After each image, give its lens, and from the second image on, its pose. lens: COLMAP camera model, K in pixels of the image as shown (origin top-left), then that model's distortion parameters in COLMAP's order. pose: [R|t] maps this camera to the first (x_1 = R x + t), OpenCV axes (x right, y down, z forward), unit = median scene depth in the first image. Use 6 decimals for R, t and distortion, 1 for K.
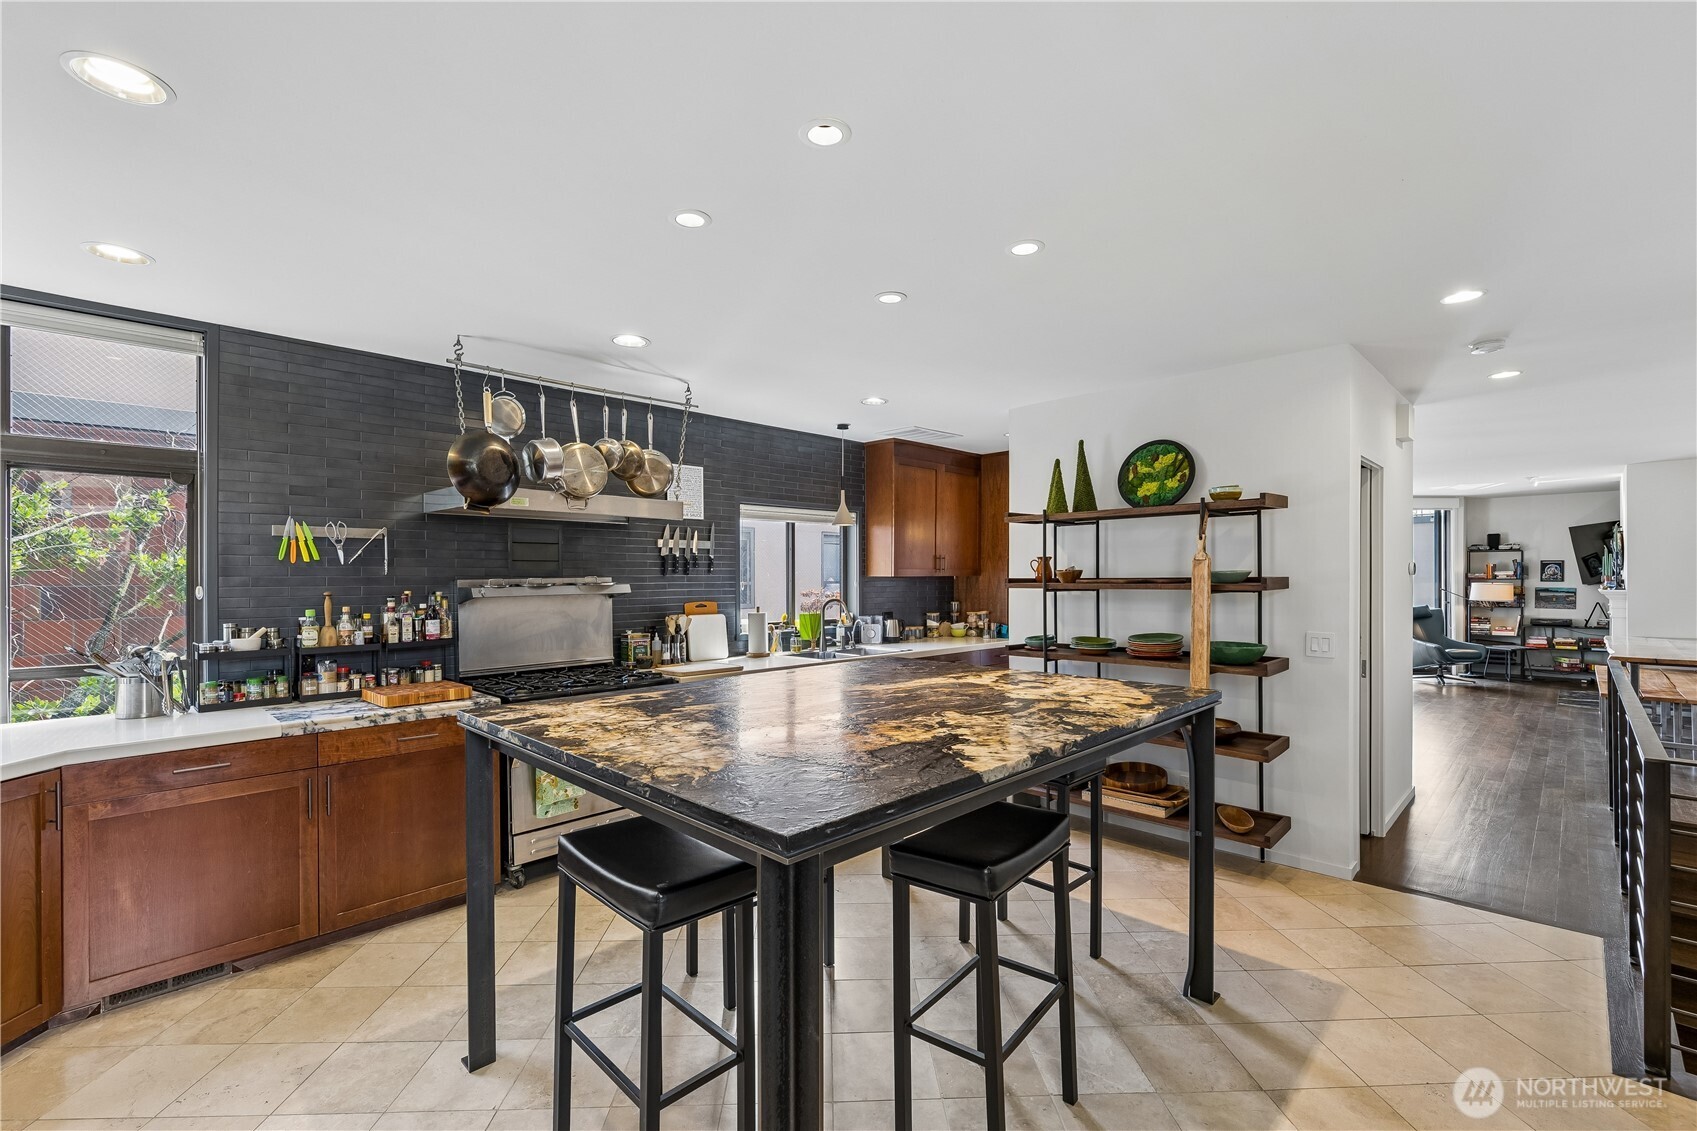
lens RADIAL K [[726.4, 0, 848.5], [0, 726.4, 565.5], [0, 0, 1]] dist [-0.000243, 0.000001]
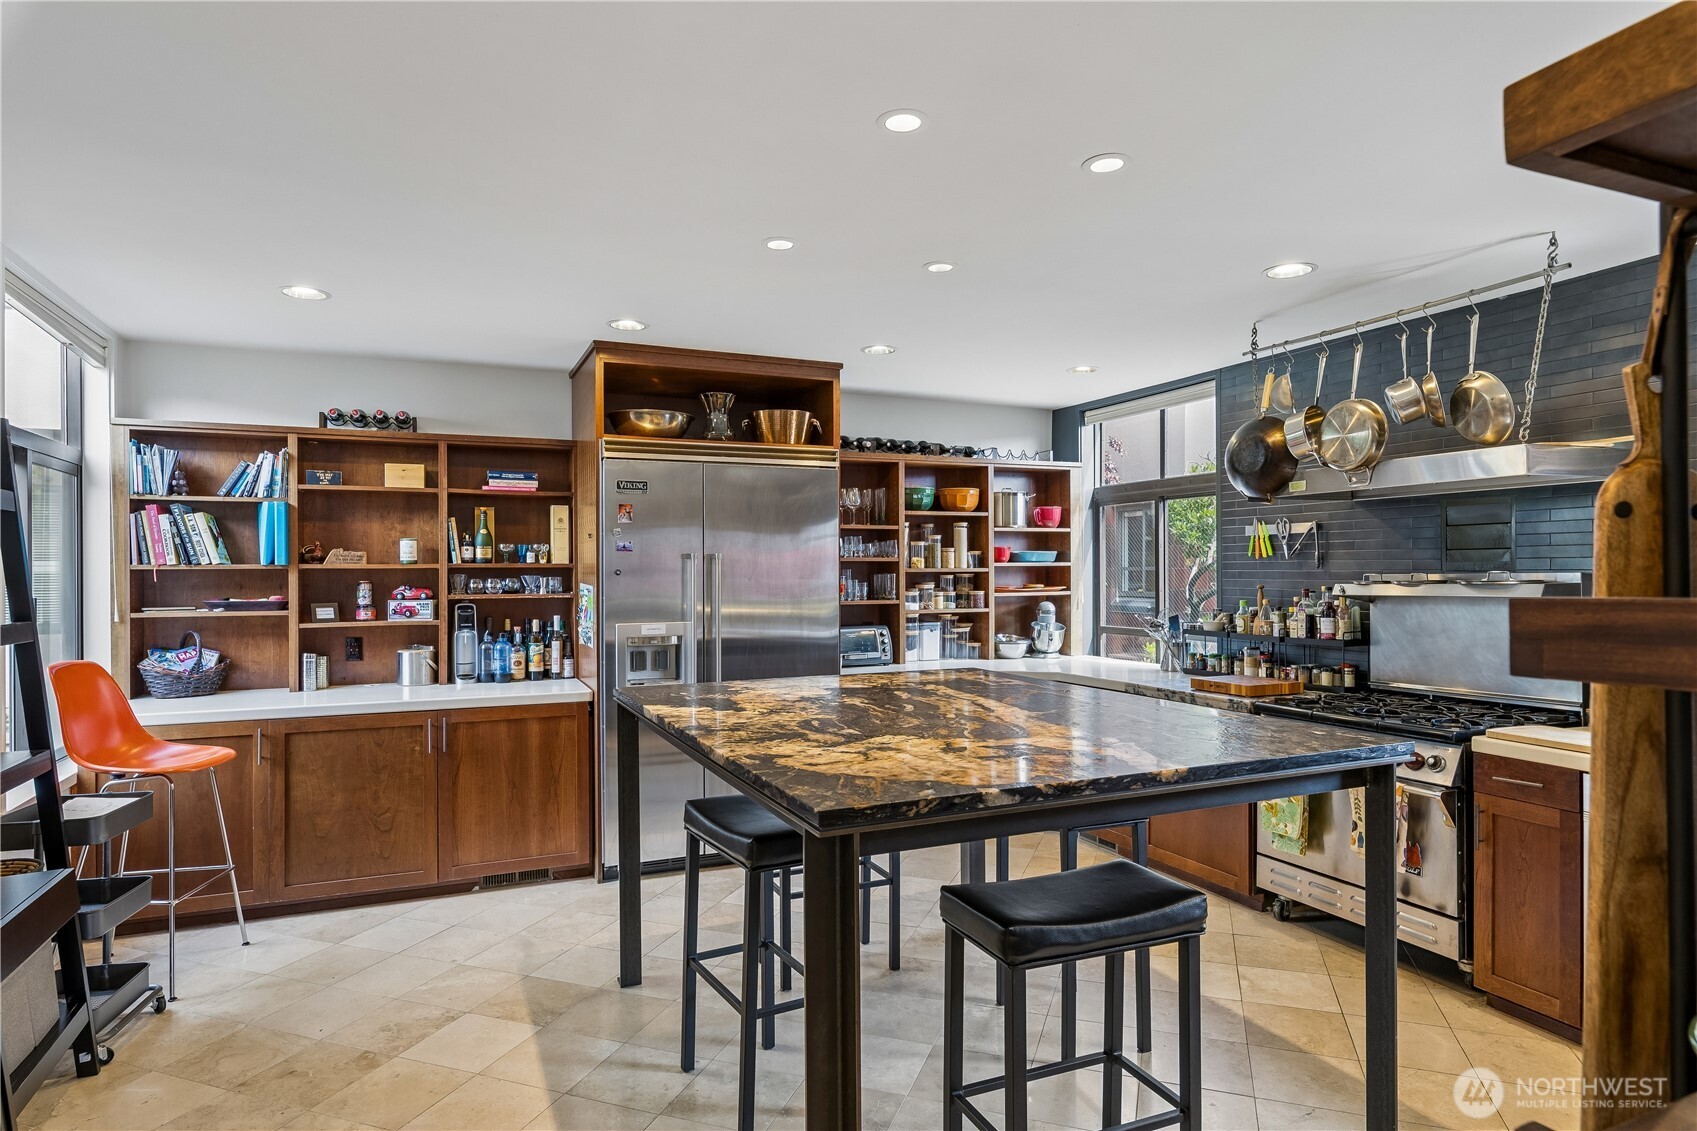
lens RADIAL K [[964.8, 0, 848.5], [0, 964.8, 565.5], [0, 0, 1]] dist [0.023990, -0.000119]
pose [[-0.368747, 0.003720, -0.929522, 0.775291], [0.023422, 0.999712, -0.005291, -0.000026], [0.929235, -0.023722, -0.368728, 0.860920]]
